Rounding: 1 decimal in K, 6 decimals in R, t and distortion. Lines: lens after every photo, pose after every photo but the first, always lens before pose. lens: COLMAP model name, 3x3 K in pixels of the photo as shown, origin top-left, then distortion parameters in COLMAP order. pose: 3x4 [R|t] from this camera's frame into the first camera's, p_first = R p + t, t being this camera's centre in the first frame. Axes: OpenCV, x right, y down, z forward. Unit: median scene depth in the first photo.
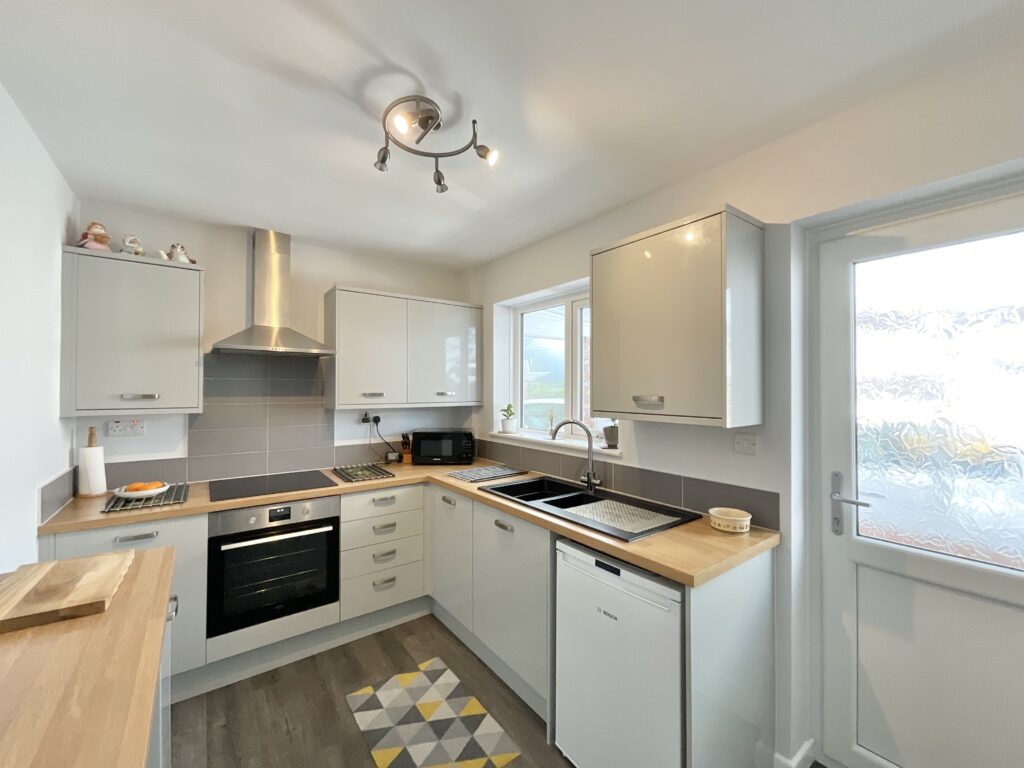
lens RADIAL K [[417.4, 0, 511.7], [0, 417.4, 384.4], [0, 0, 1]] dist [-0.009640, -0.000081]
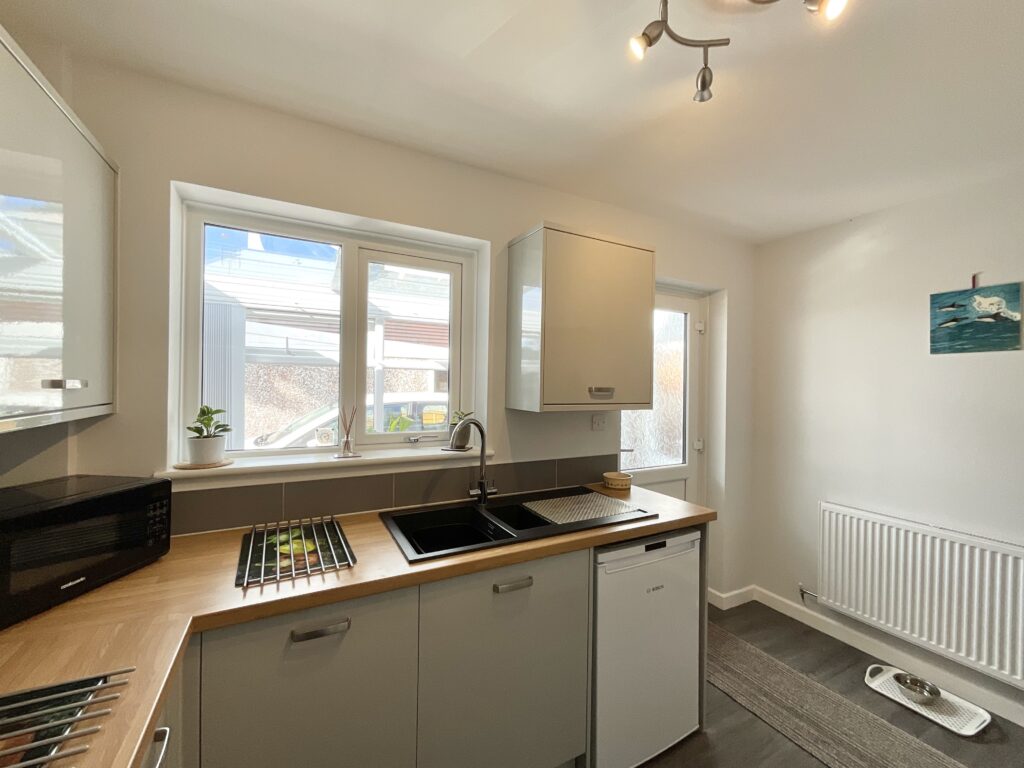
lens RADIAL K [[417.4, 0, 508.6], [0, 417.4, 386.2], [0, 0, 1]] dist [-0.009640, -0.000081]
pose [[0.154673, -0.006014, 0.987947, -0.654244], [-0.025306, 0.999629, 0.010047, 0.016283], [-0.987642, -0.026555, 0.154463, 0.891716]]
